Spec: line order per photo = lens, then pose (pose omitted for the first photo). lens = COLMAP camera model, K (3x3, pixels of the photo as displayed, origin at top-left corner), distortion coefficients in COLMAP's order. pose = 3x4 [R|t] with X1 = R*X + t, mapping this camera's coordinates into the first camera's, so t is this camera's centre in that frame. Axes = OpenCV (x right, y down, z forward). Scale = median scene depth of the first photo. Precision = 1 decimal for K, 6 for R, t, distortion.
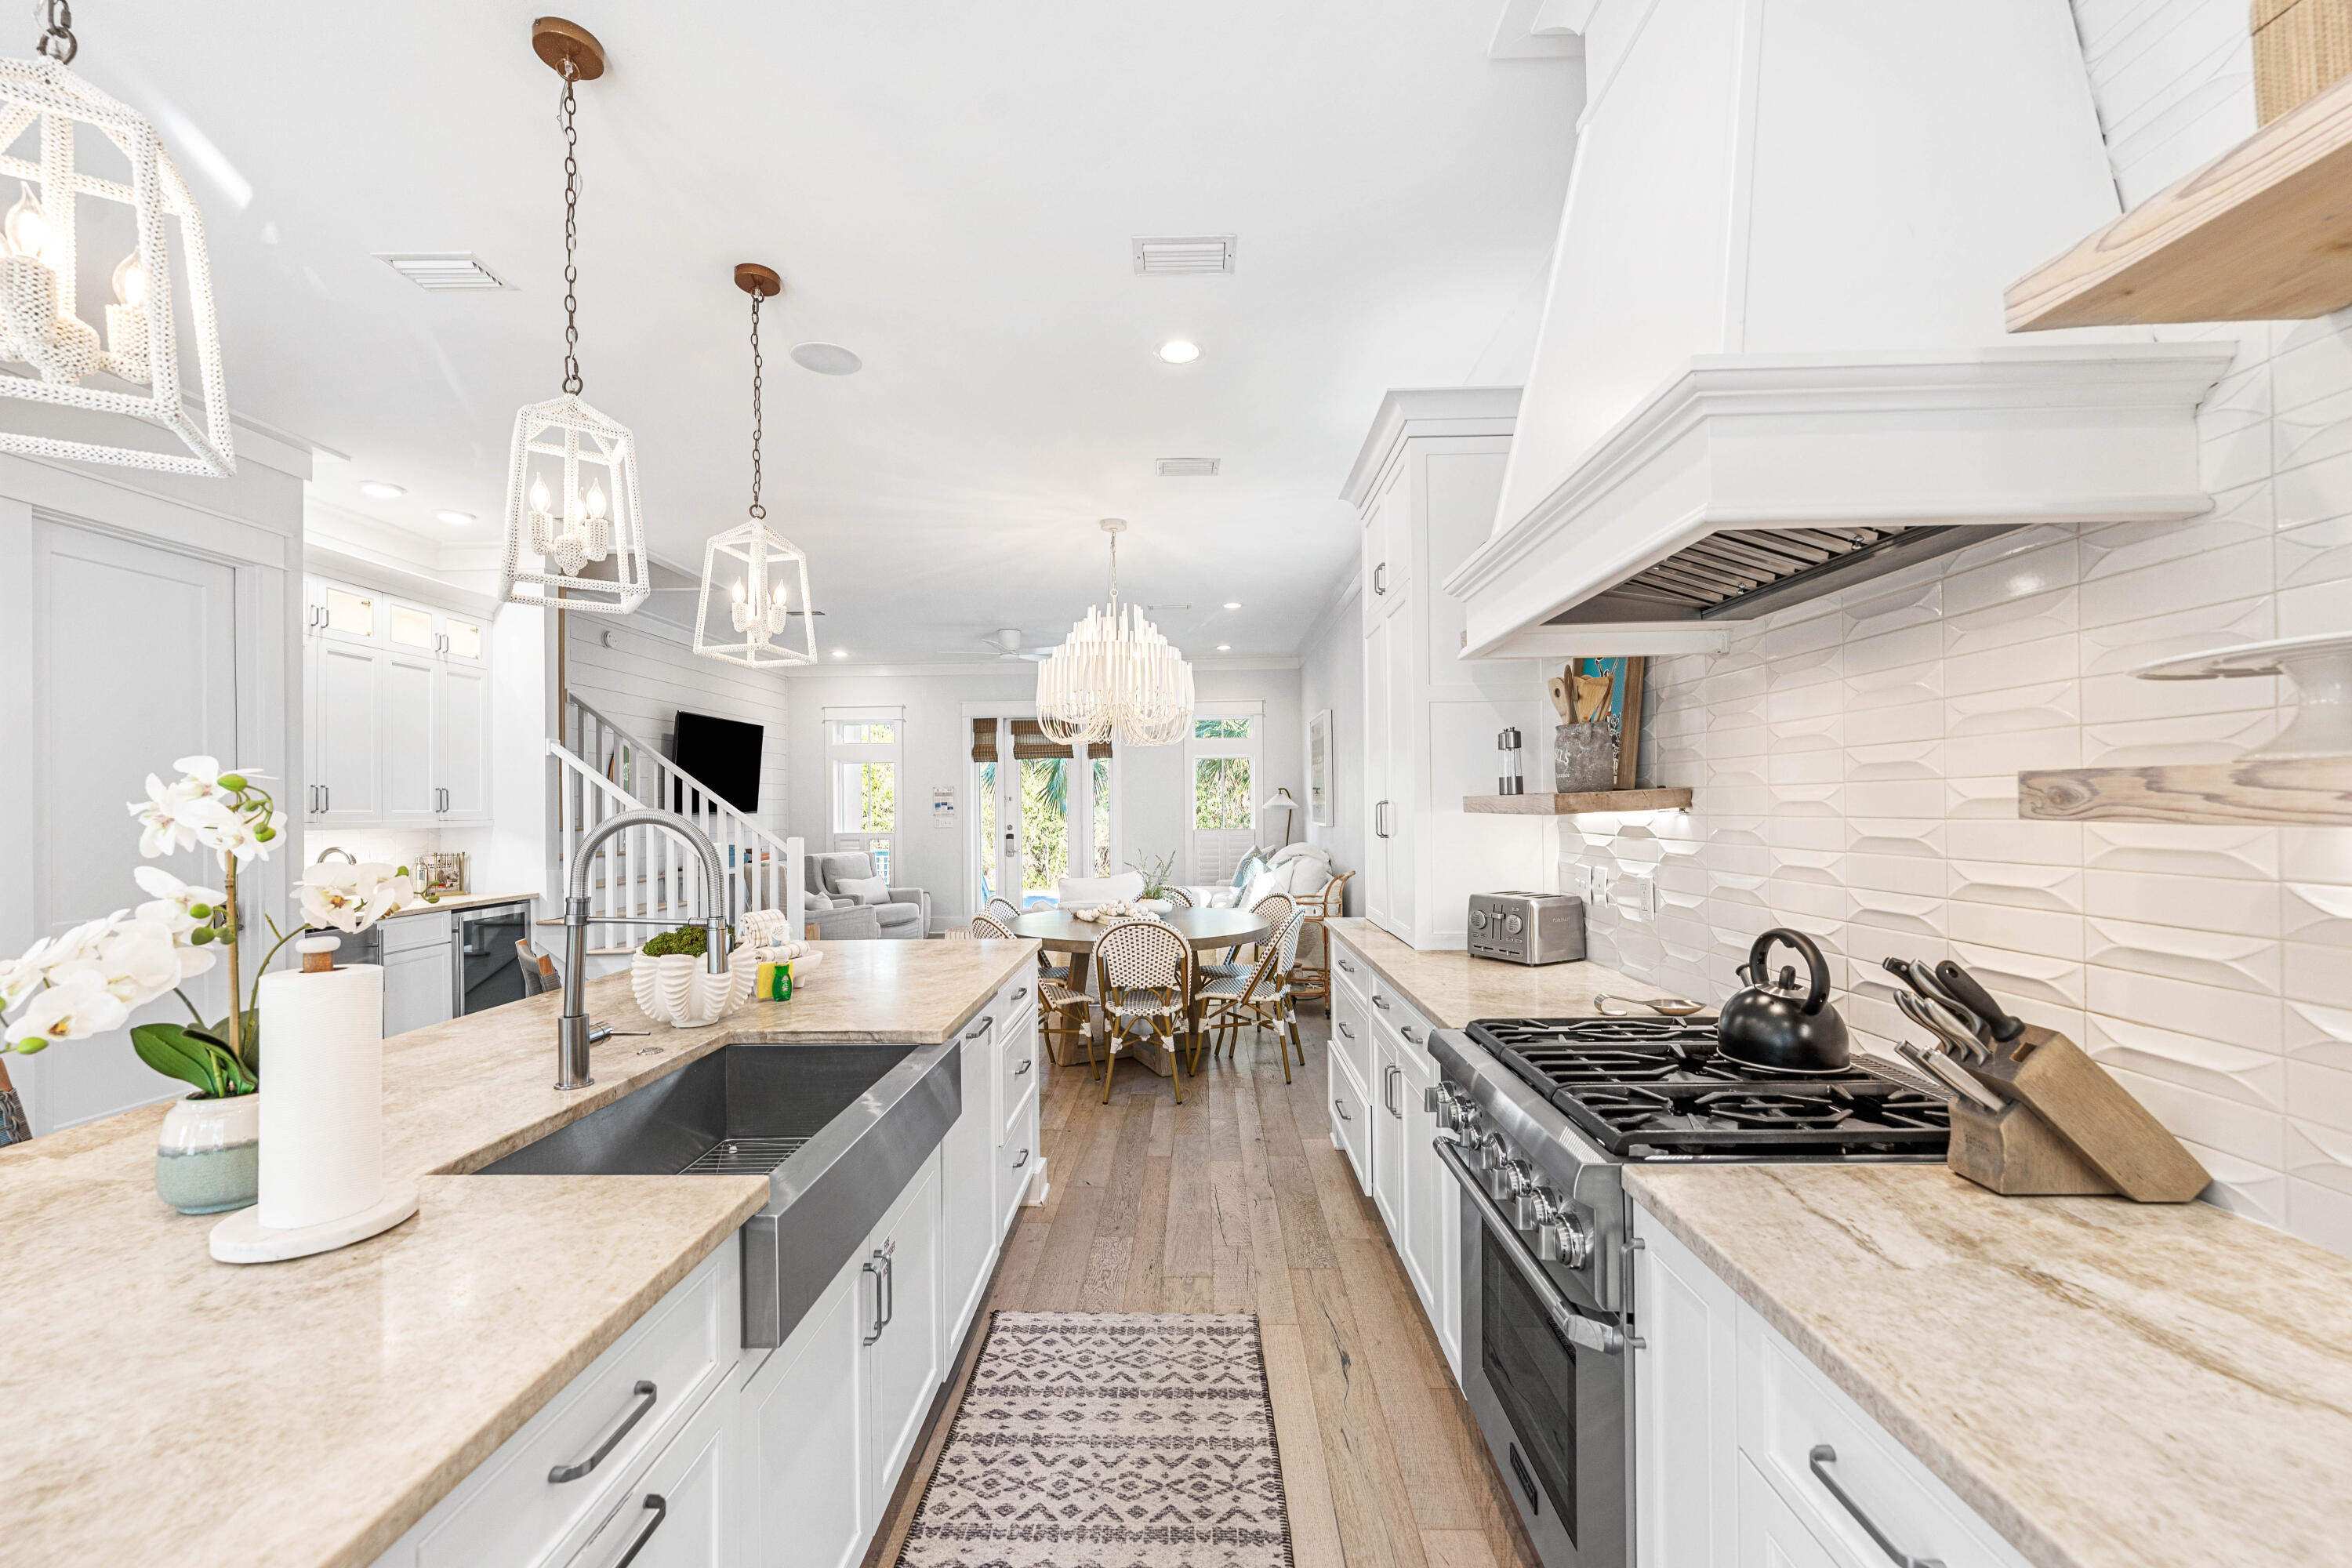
lens RADIAL K [[919.1, 0, 1168.9], [0, 919.1, 797.0], [0, 0, 1]] dist [-0.000960, -0.000291]
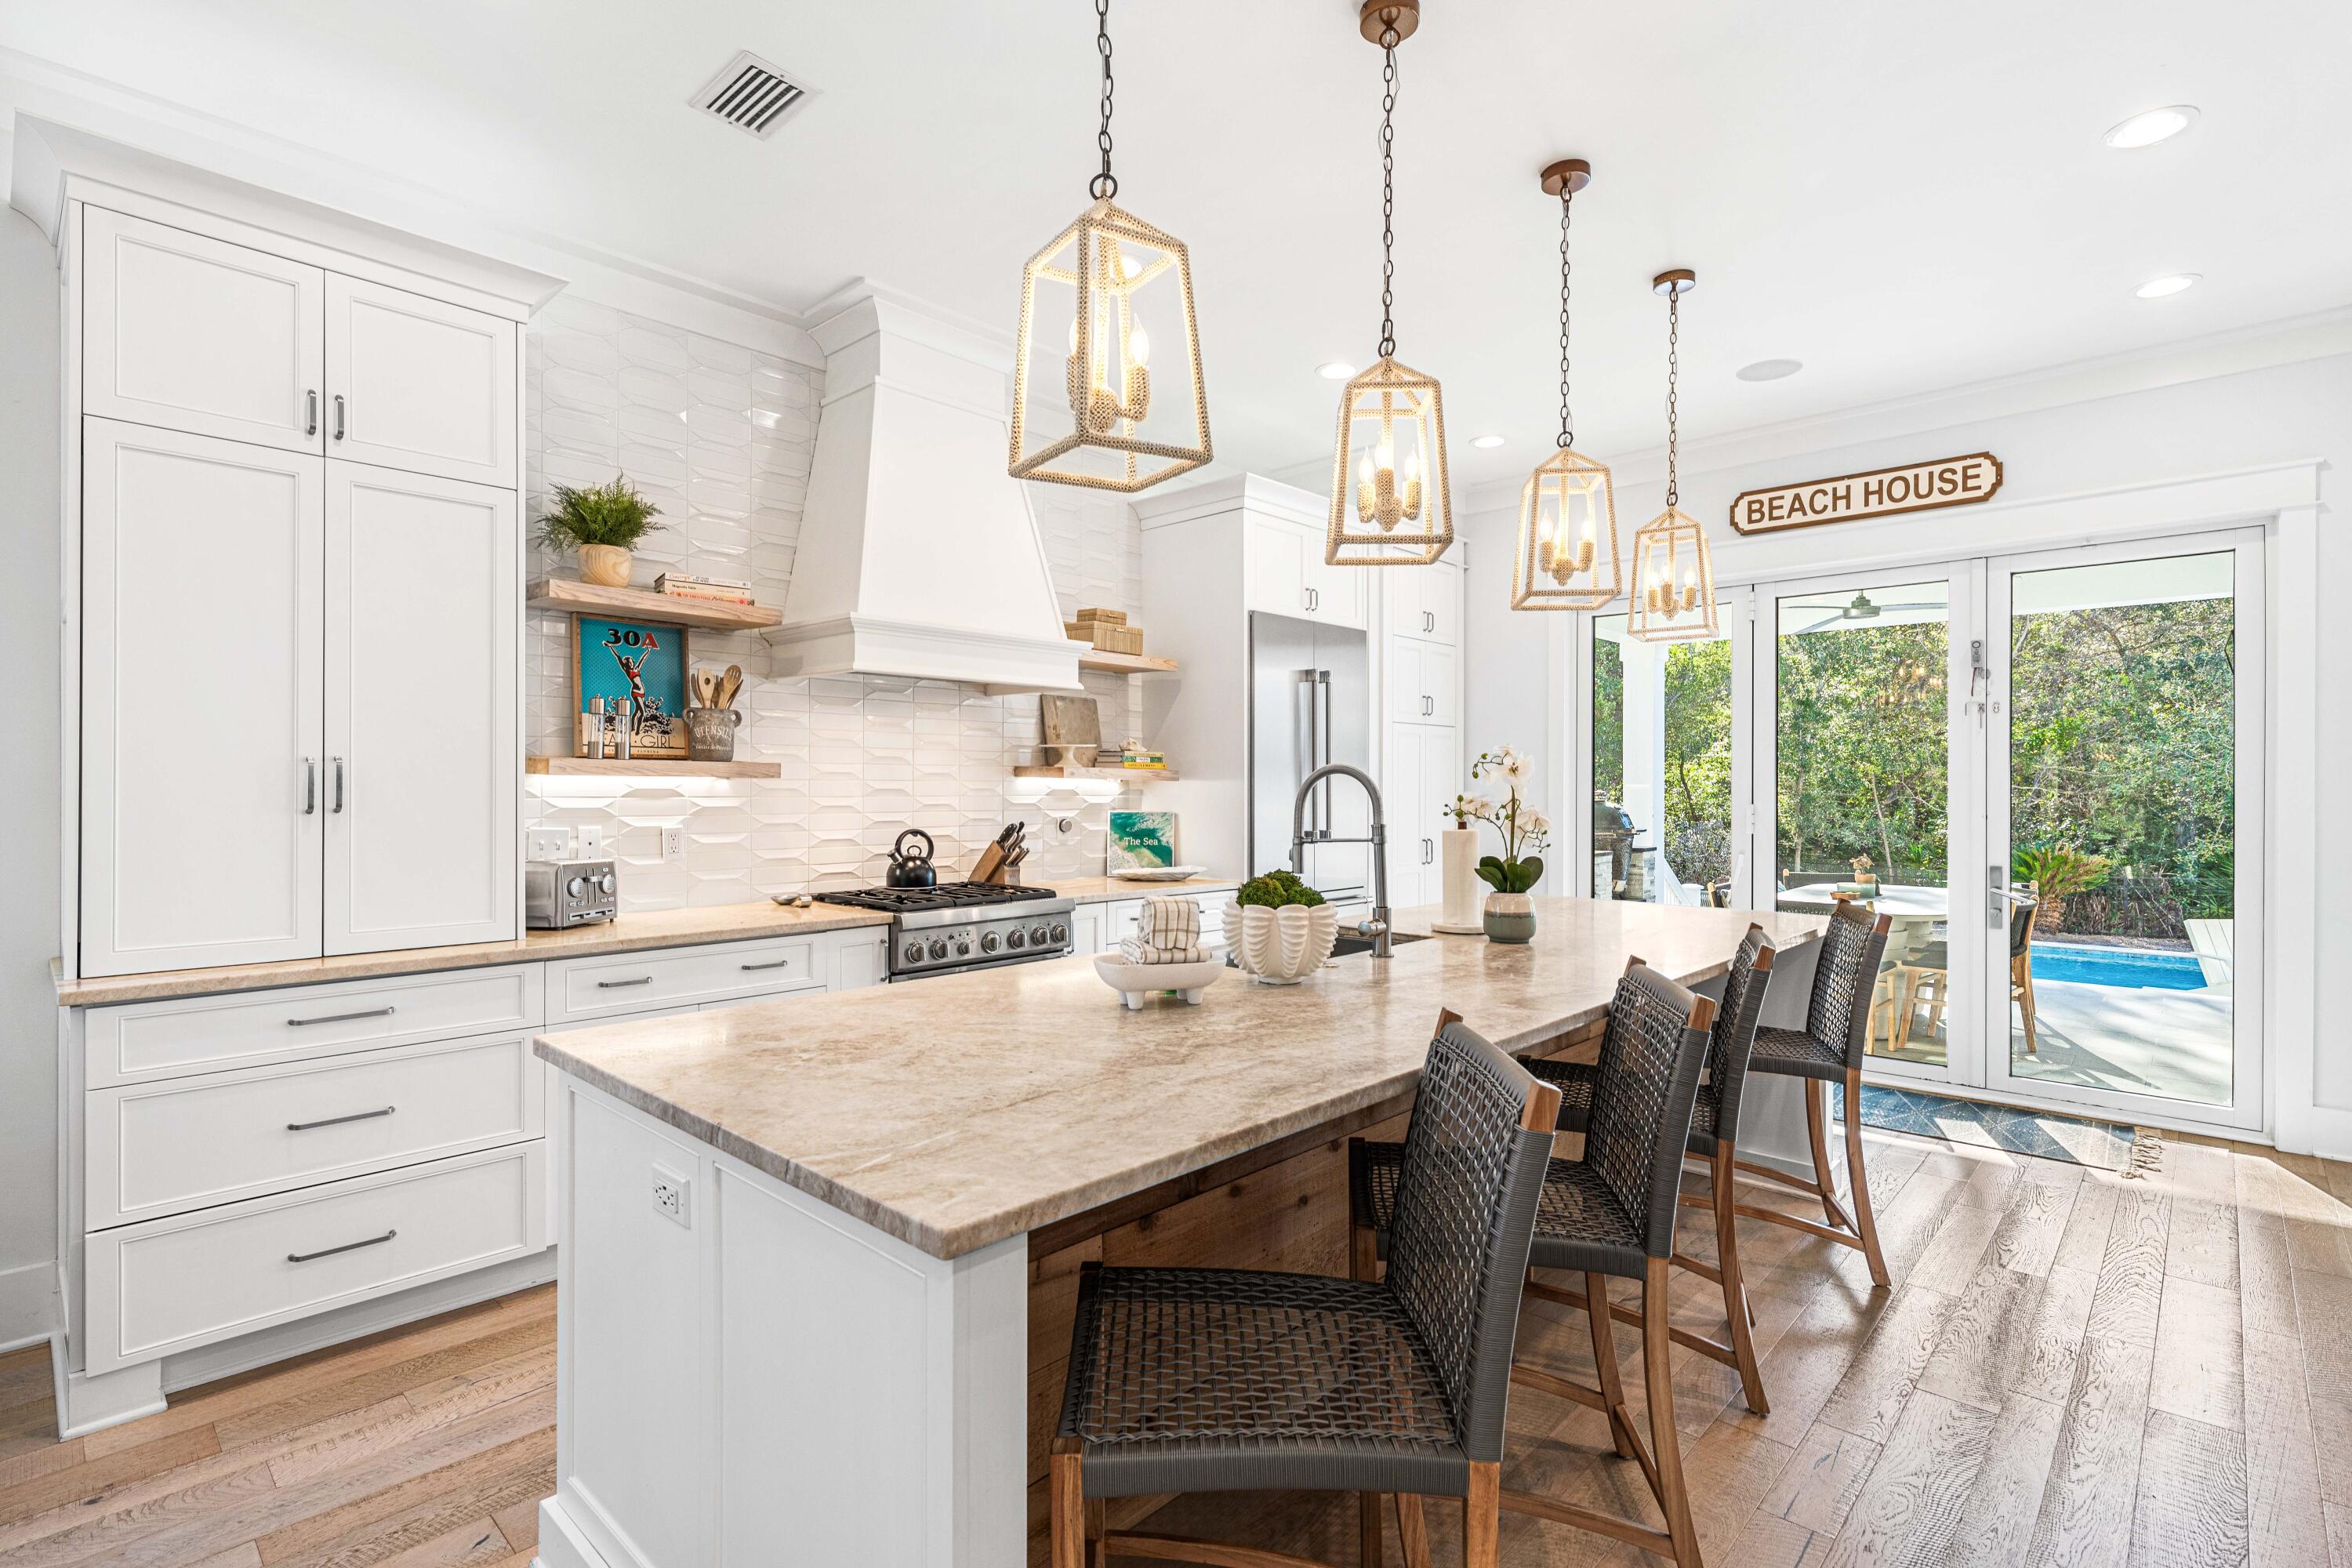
lens RADIAL K [[1108.4, 0, 1176.0], [0, 1108.4, 784.0], [0, 0, 1]] dist [0.000041, -0.000842]
pose [[-0.747228, 0.012182, 0.664456, -0.481145], [-0.000468, 0.999822, -0.018857, 0.025081], [-0.664568, -0.014401, -0.747089, 0.774317]]
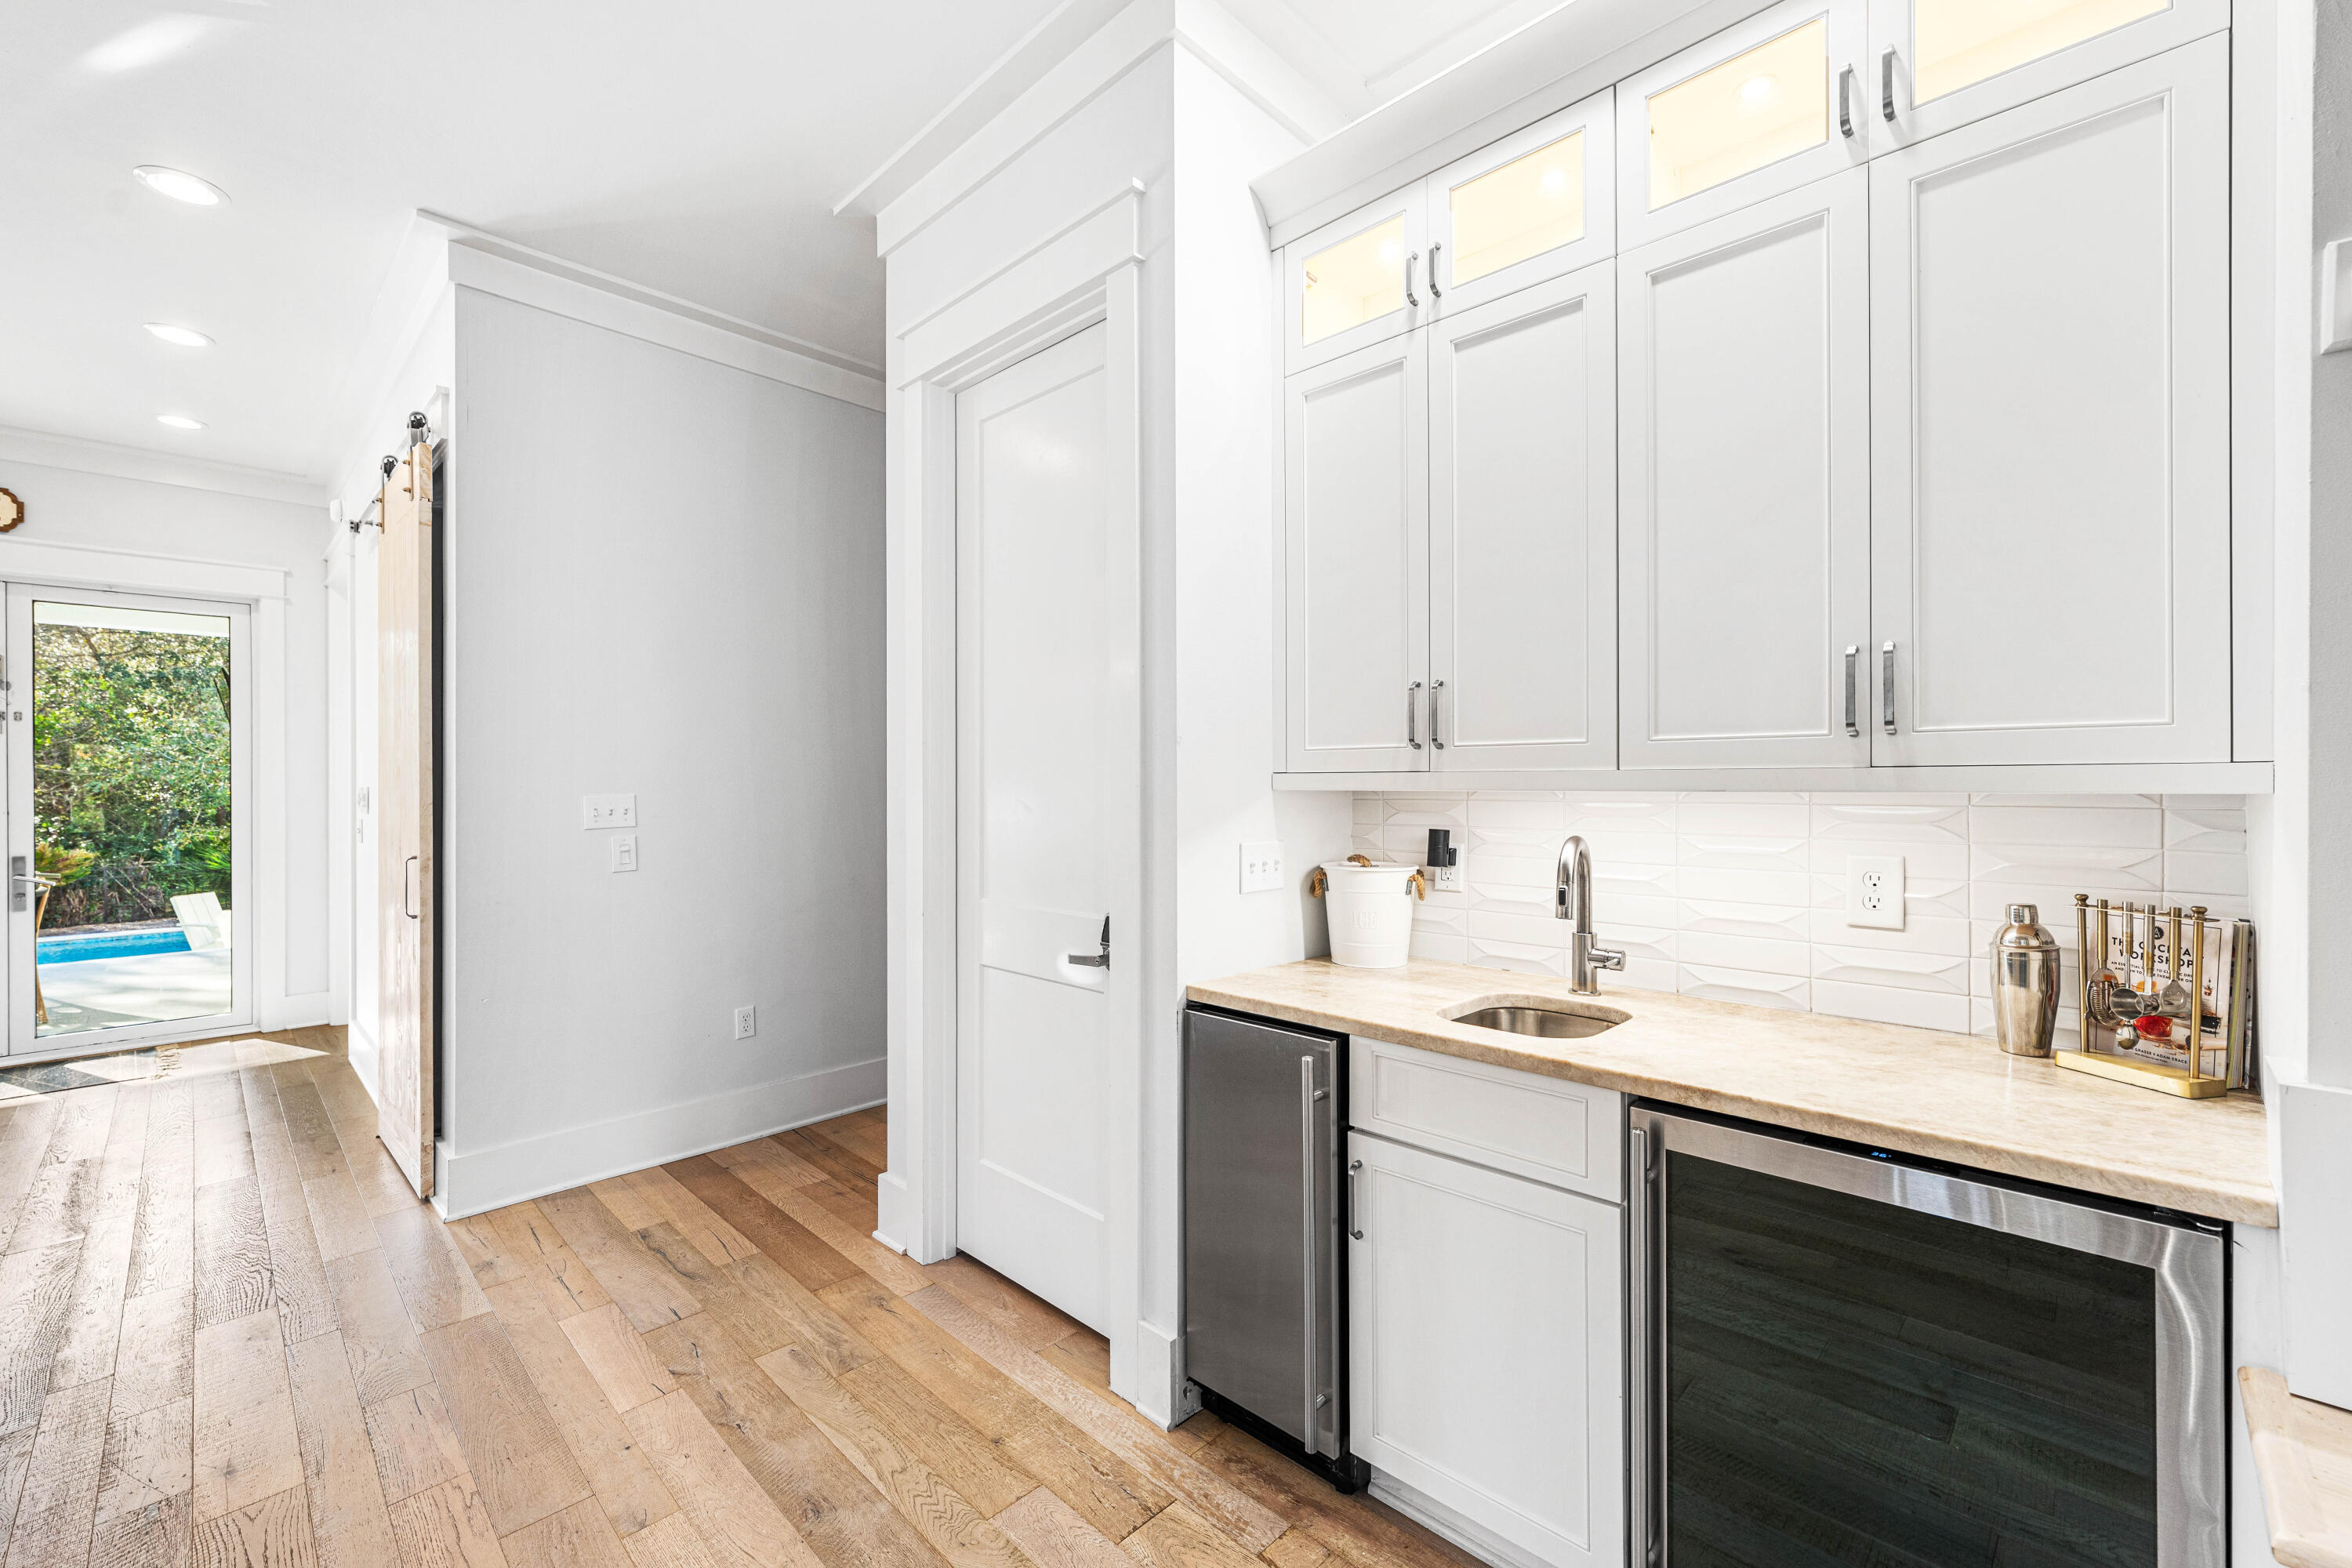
lens RADIAL K [[961.7, 0, 1169.2], [0, 961.7, 787.4], [0, 0, 1]] dist [-0.001516, 0.000175]
pose [[-0.678362, 0.018111, -0.734505, -0.450847], [0.019644, 0.999786, 0.006510, 0.026129], [0.734465, -0.010013, -0.678572, 1.035588]]
